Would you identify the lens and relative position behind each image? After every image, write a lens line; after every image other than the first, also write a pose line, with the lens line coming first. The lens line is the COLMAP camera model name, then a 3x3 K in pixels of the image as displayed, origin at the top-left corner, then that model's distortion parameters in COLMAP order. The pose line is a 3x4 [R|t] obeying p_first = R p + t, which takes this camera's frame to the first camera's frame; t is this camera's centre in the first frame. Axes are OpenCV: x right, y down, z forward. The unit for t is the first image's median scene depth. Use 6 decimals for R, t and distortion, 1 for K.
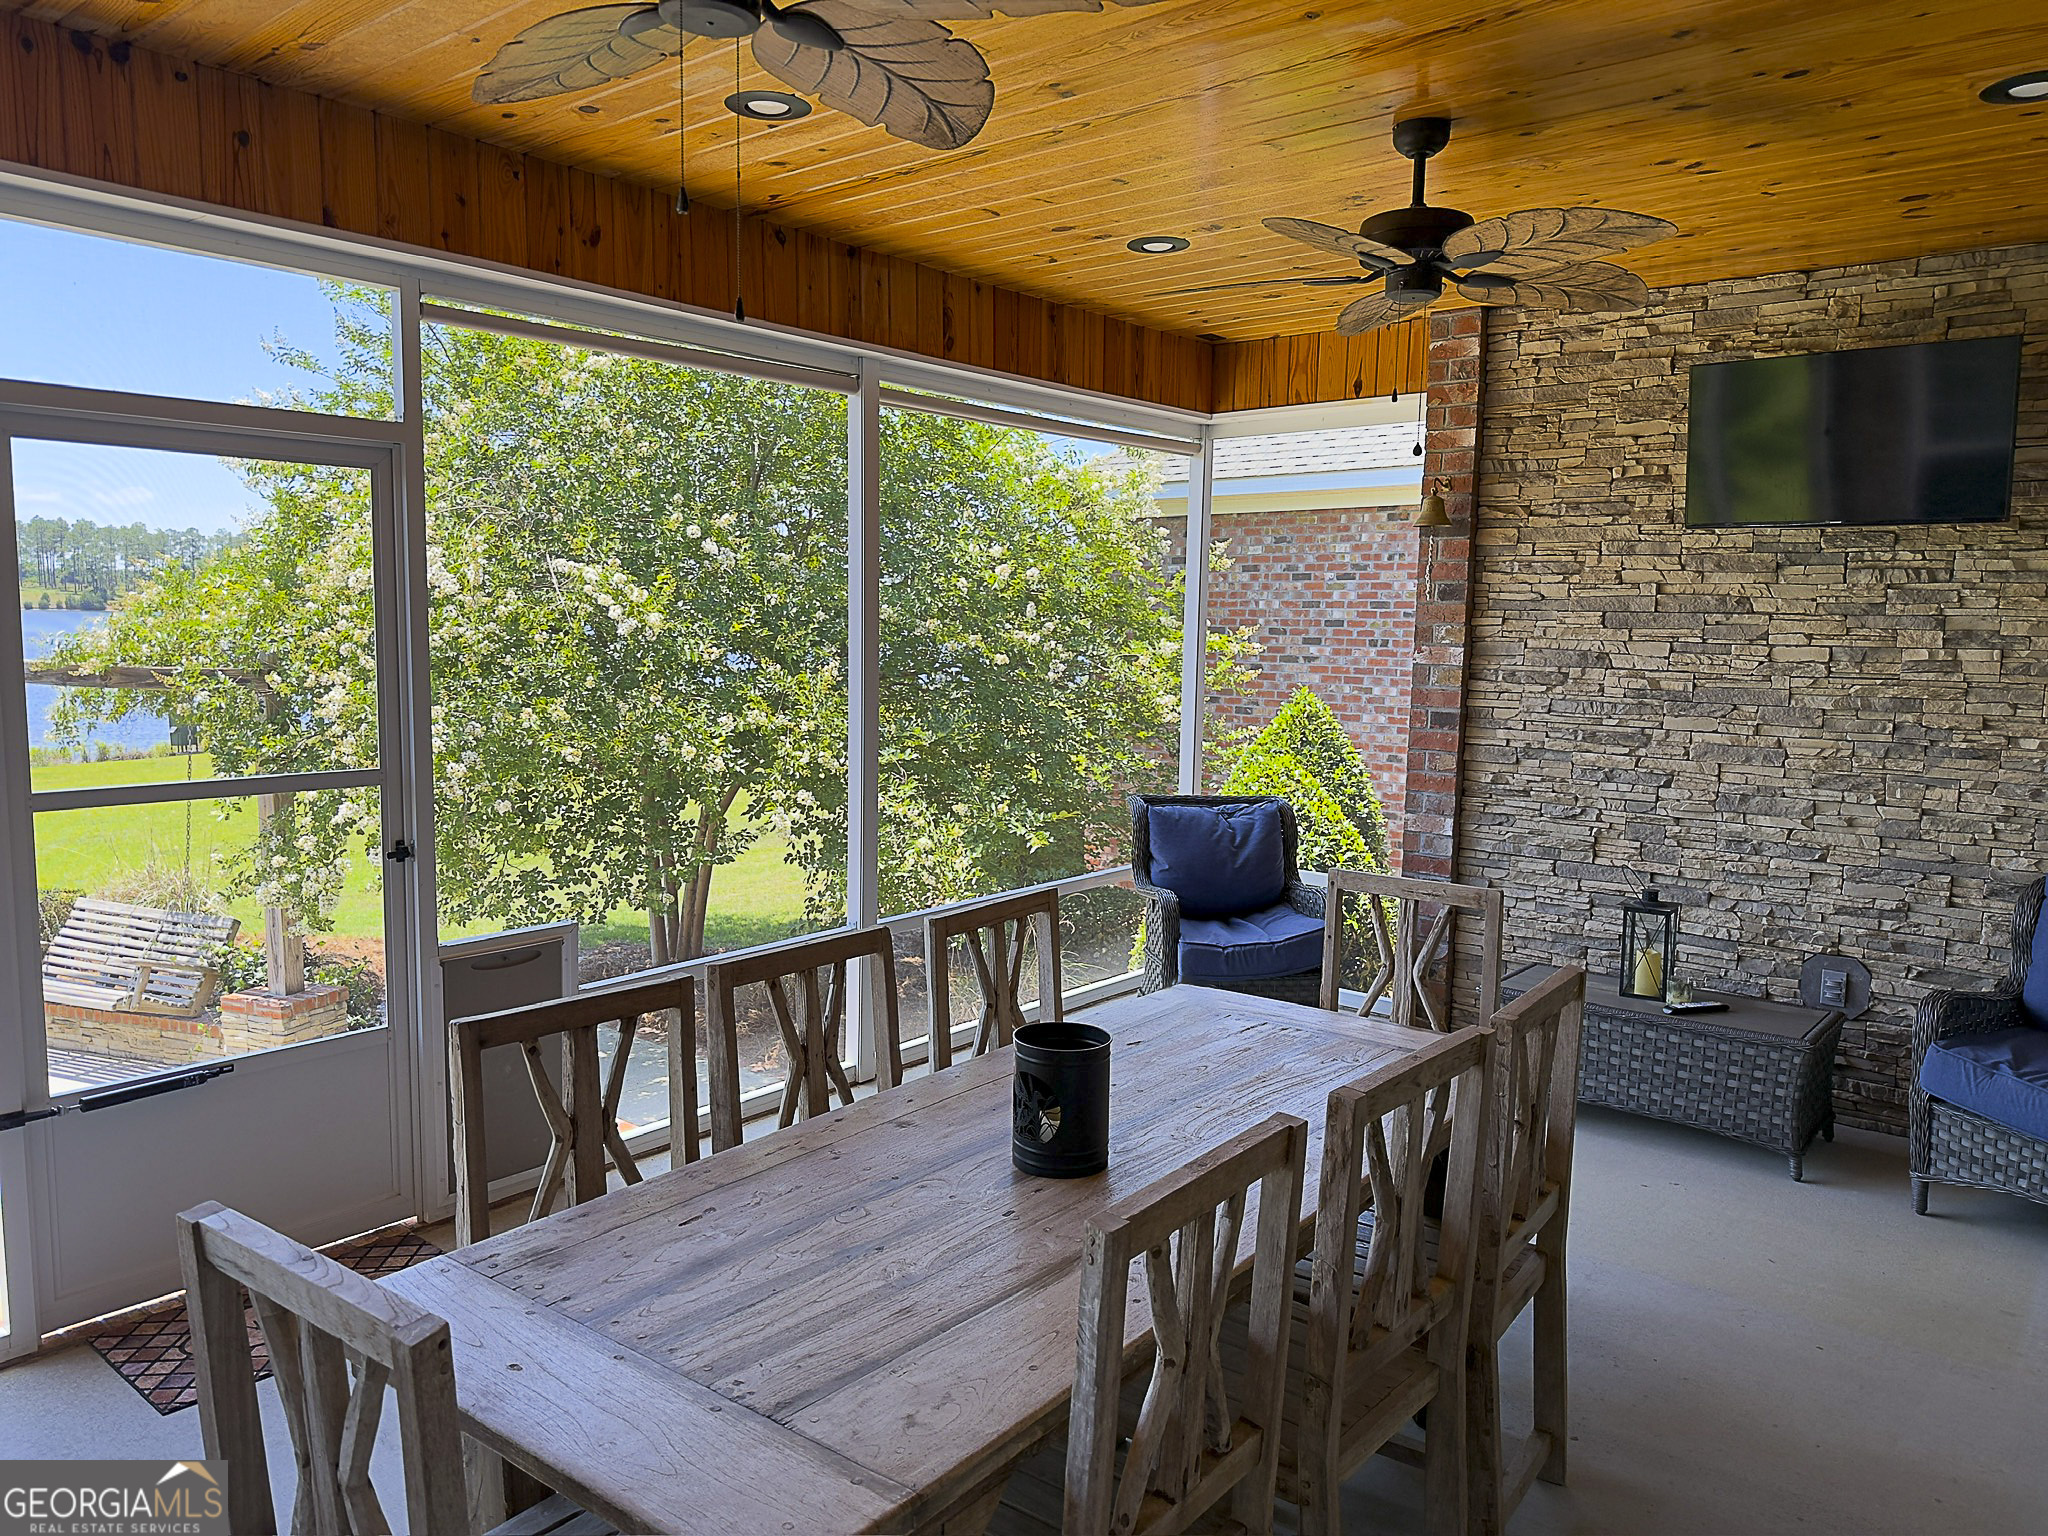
lens RADIAL K [[1412.2, 0, 1020.8], [0, 1412.2, 772.9], [0, 0, 1]] dist [-0.063045, -0.016465]
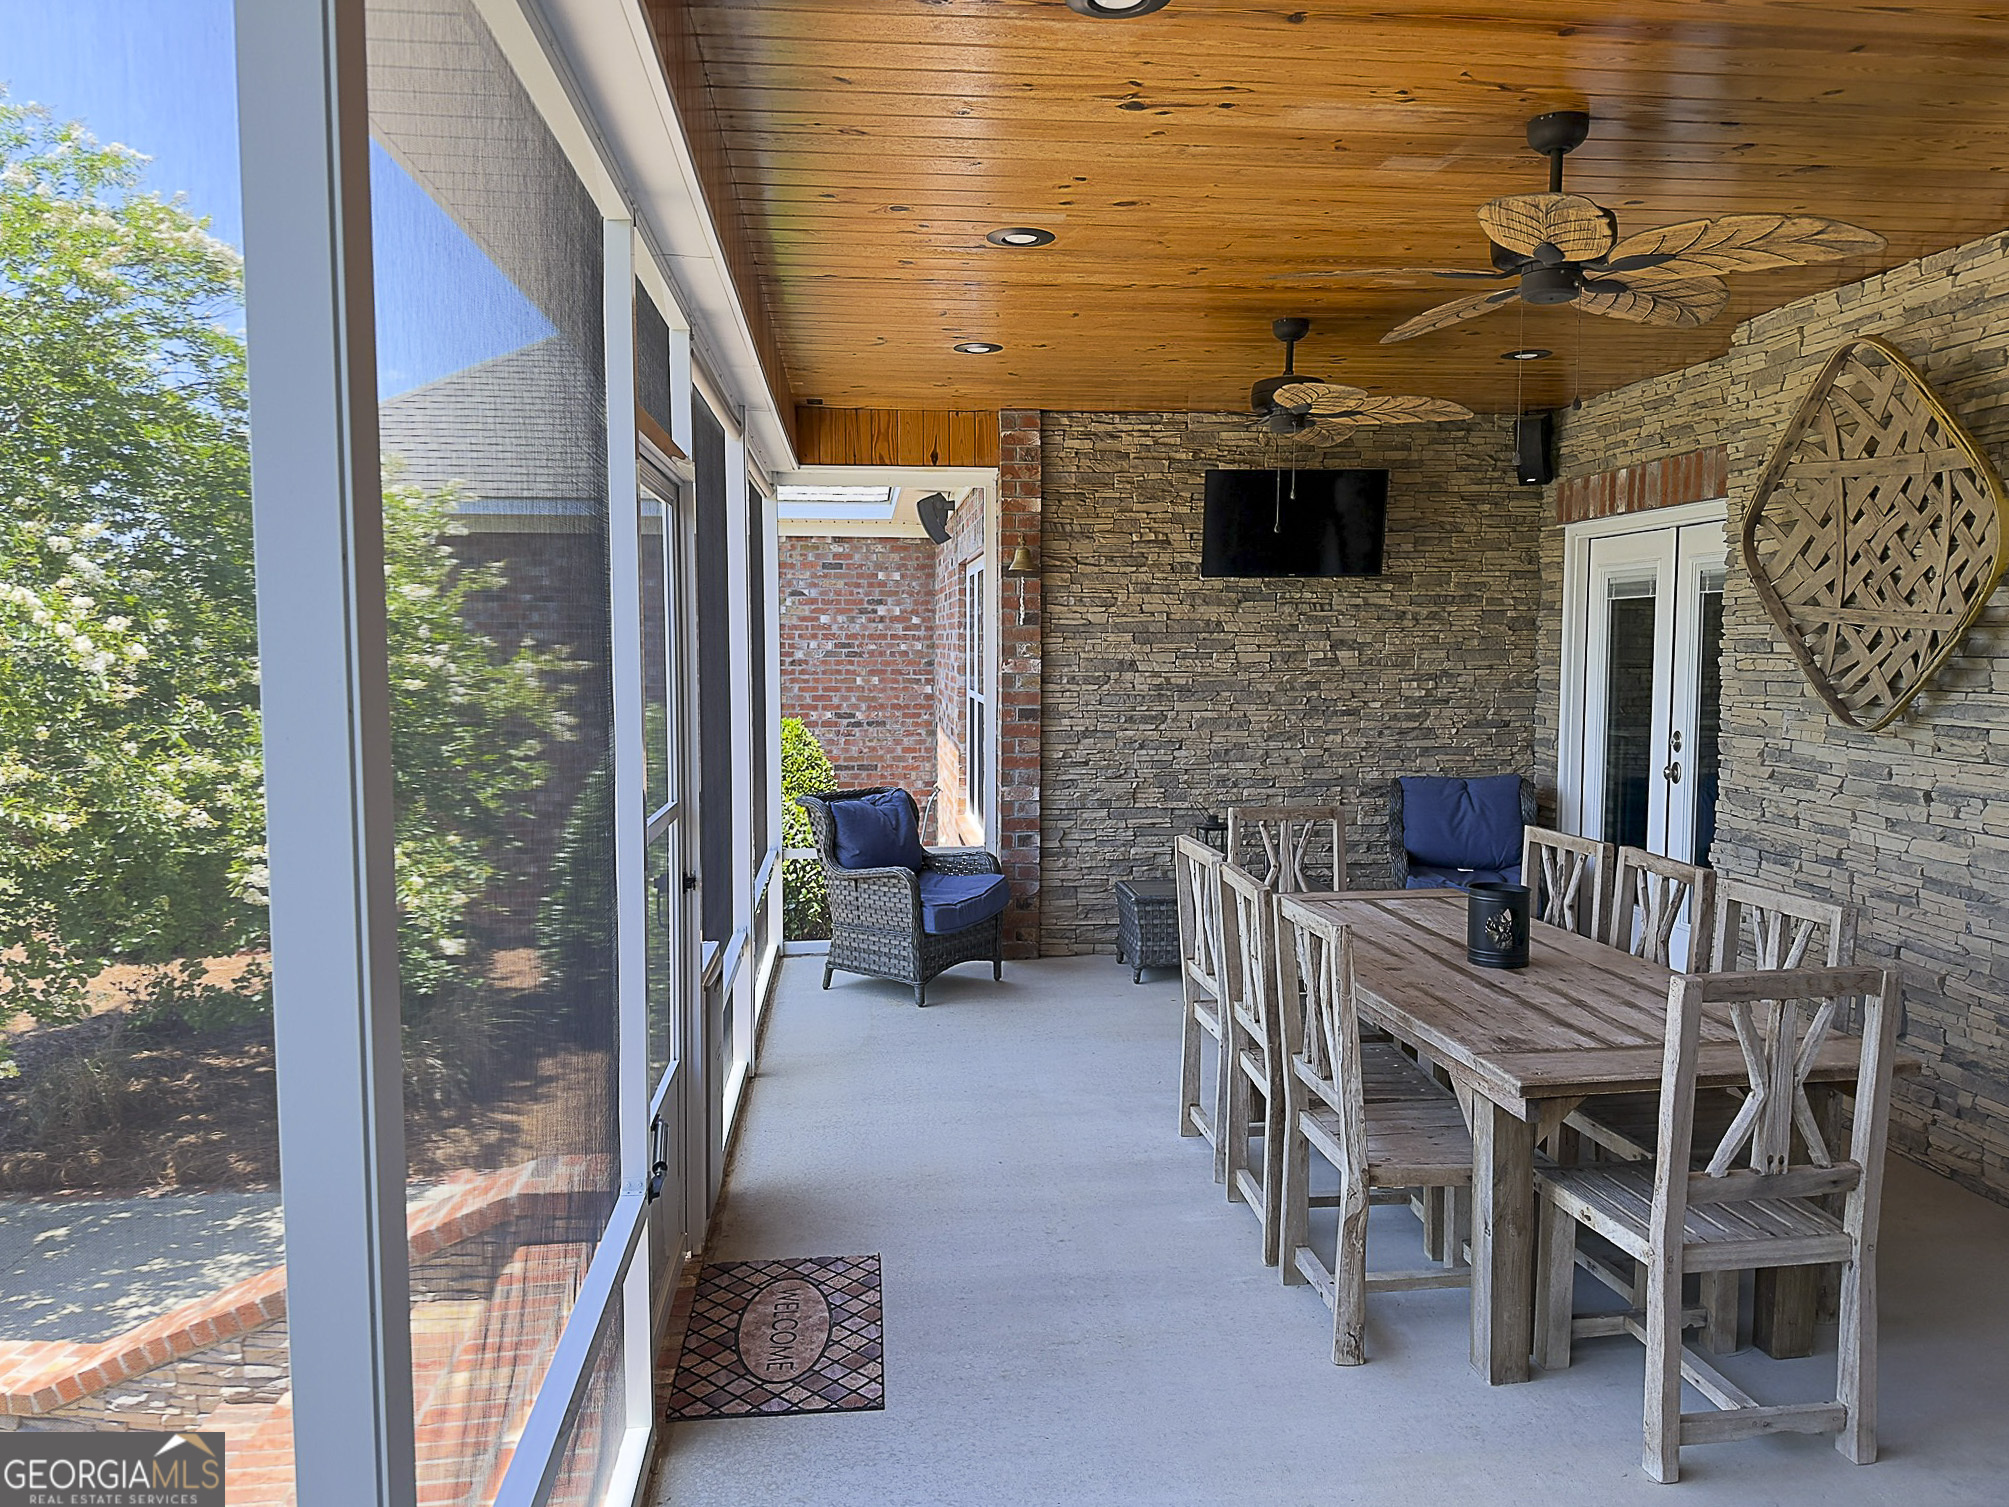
lens RADIAL K [[1385.3, 0, 1013.7], [0, 1385.3, 757.1], [0, 0, 1]] dist [-0.063045, -0.016465]
pose [[0.675757, -0.077127, 0.733078, -0.721578], [0.089505, 0.995738, 0.022255, -0.029617], [-0.731670, 0.050575, 0.679780, 0.121909]]
